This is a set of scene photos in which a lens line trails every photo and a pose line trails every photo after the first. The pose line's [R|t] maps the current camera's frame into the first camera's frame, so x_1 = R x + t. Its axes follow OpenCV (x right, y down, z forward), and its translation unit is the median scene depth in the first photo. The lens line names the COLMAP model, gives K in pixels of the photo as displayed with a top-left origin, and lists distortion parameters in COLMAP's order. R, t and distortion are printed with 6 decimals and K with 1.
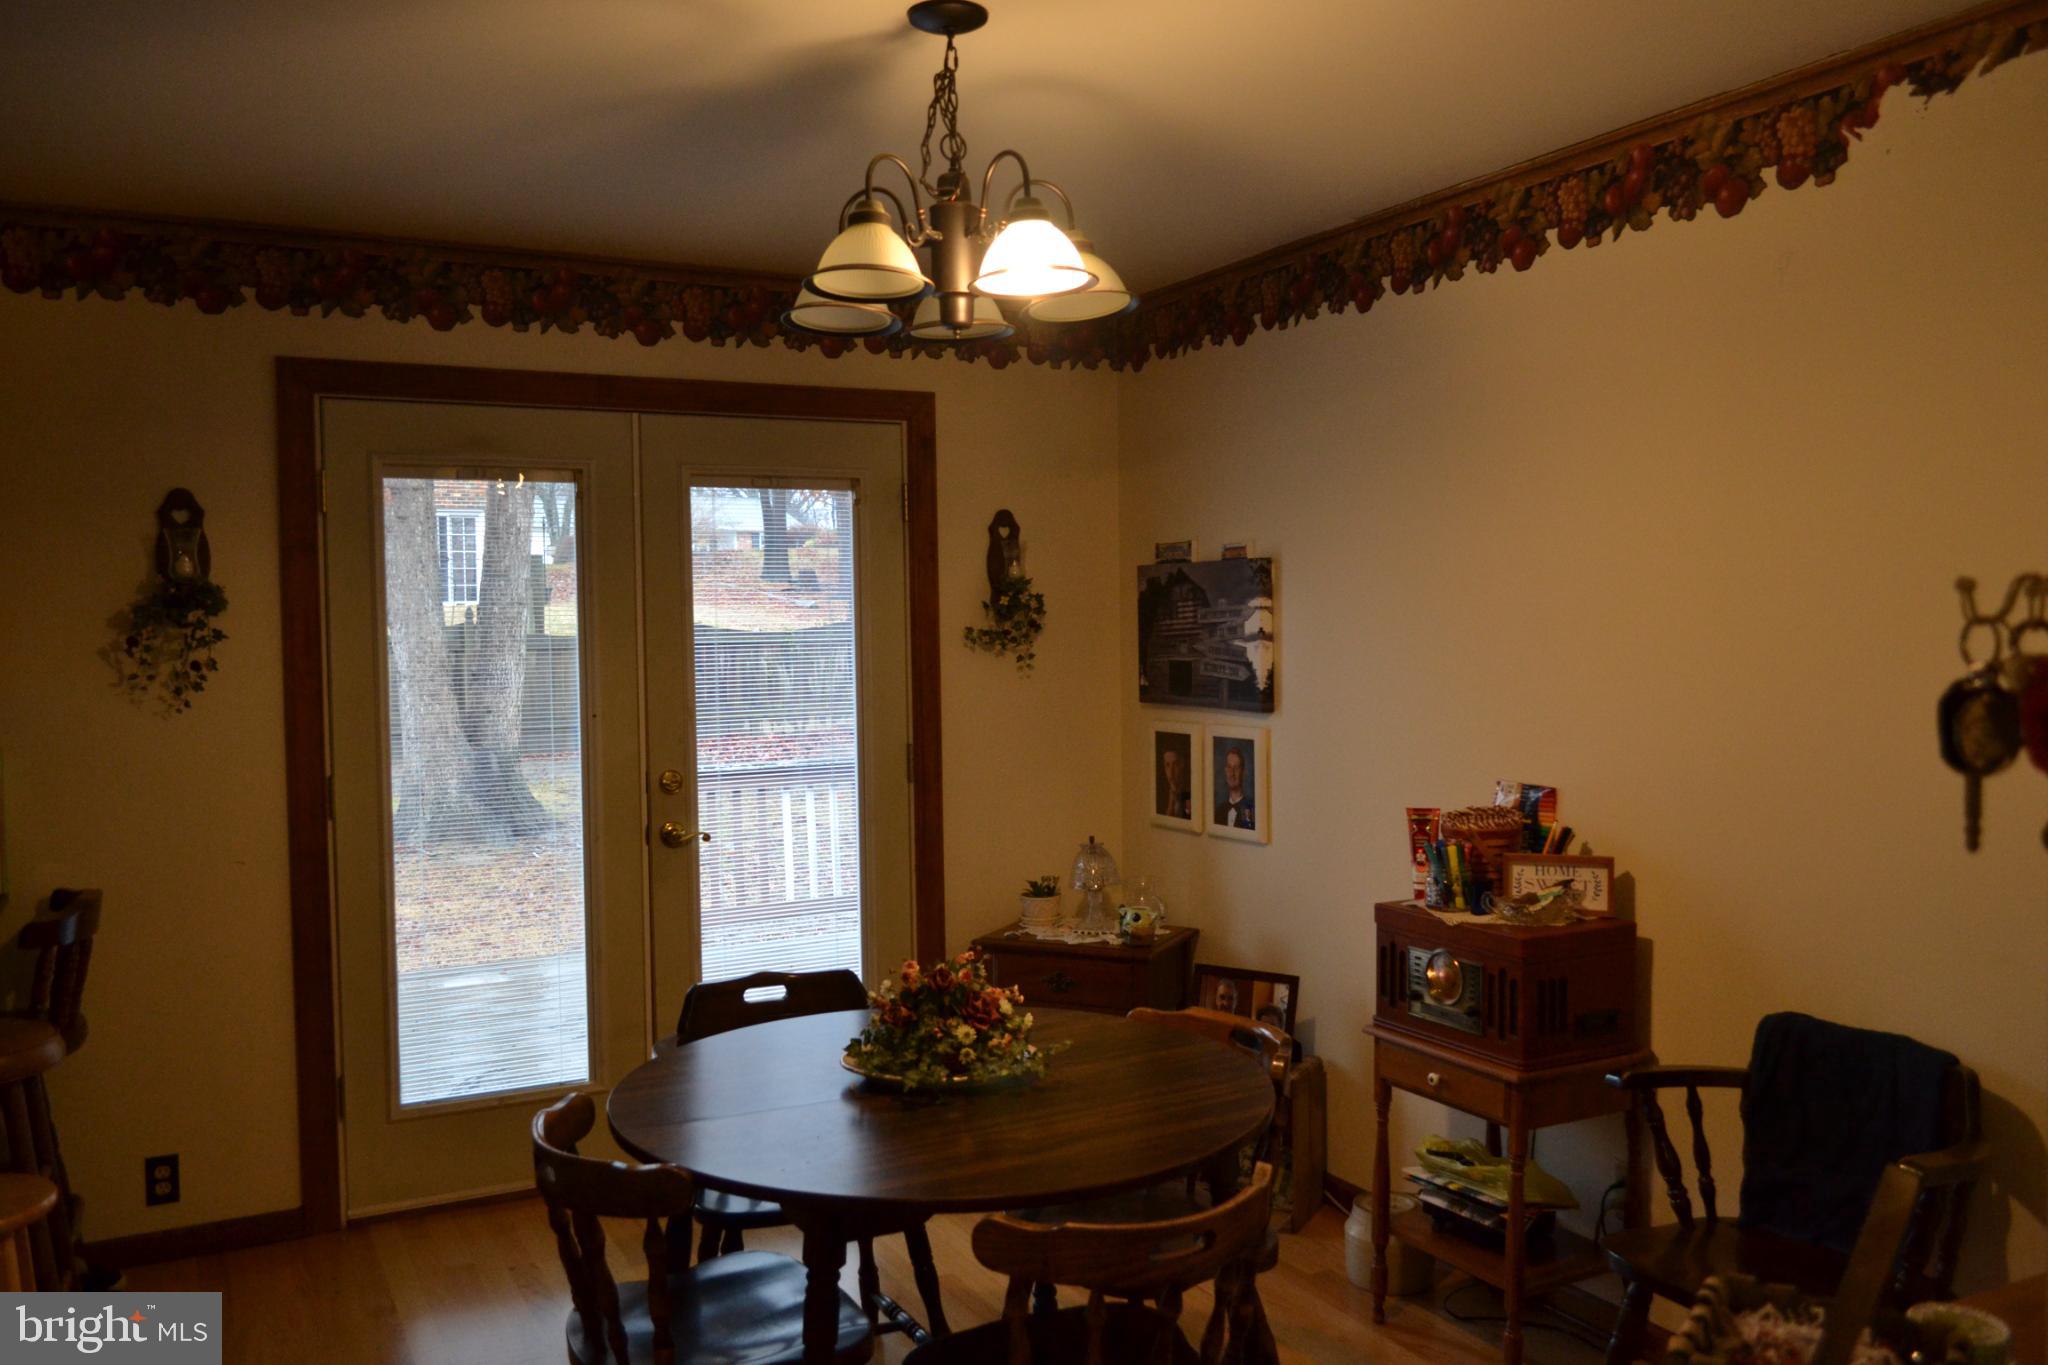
lens RADIAL K [[1624.6, 0, 1024.0], [0, 1624.6, 682.5], [0, 0, 1]] dist [-0.007666, 0.002356]
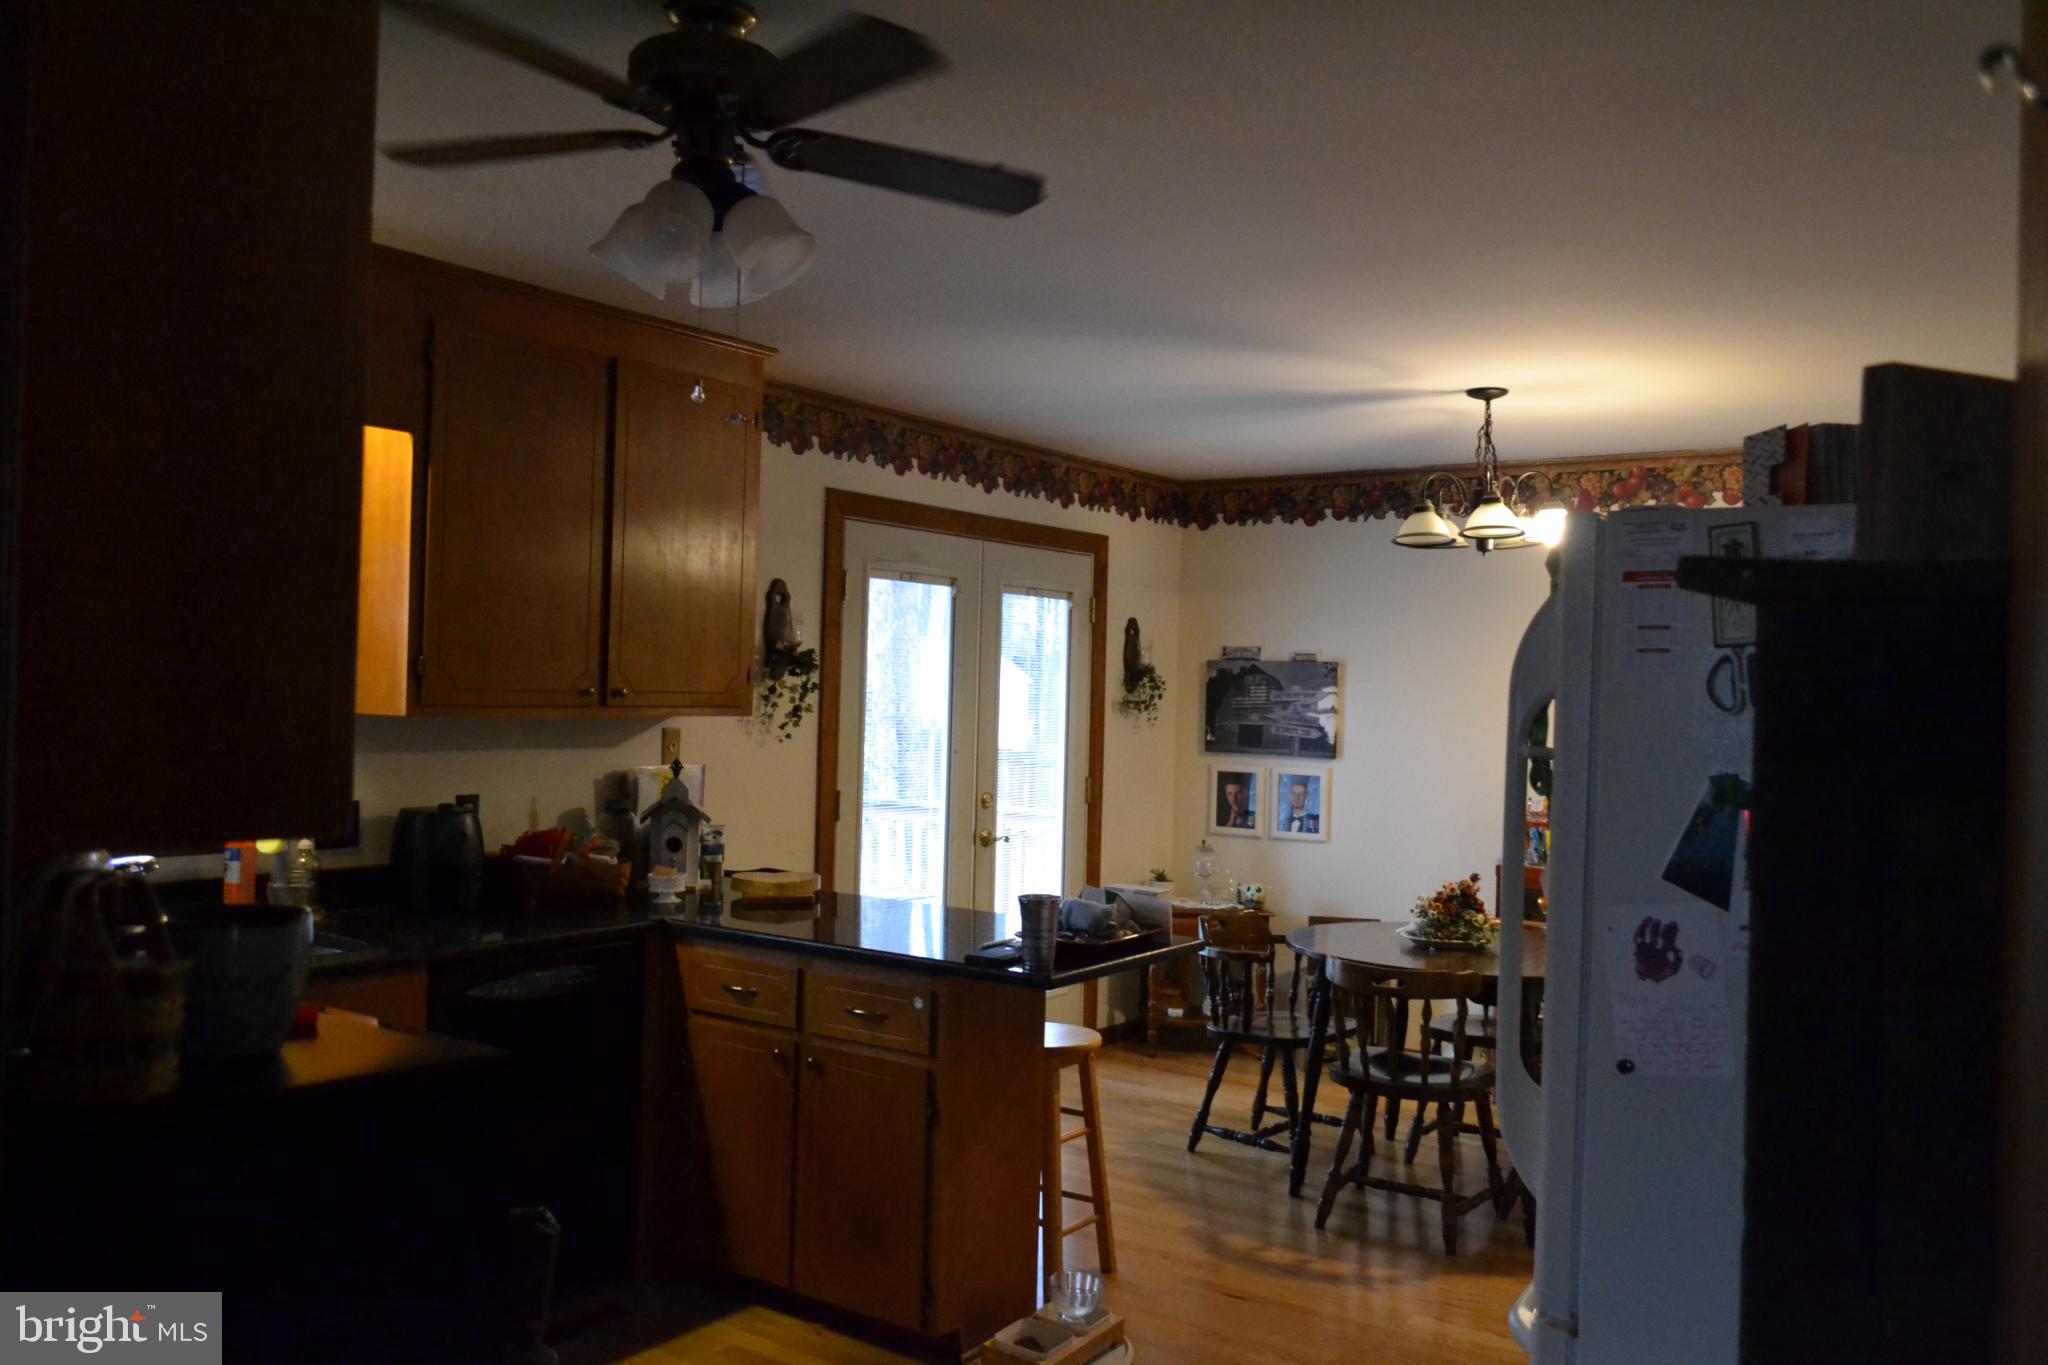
lens RADIAL K [[1624.6, 0, 1024.0], [0, 1624.6, 682.5], [0, 0, 1]] dist [-0.007666, 0.002356]
pose [[0.889584, 0.040549, 0.454967, -0.830426], [-0.022175, 0.998711, -0.045653, 0.022674], [-0.456232, 0.030523, 0.889337, -0.274589]]
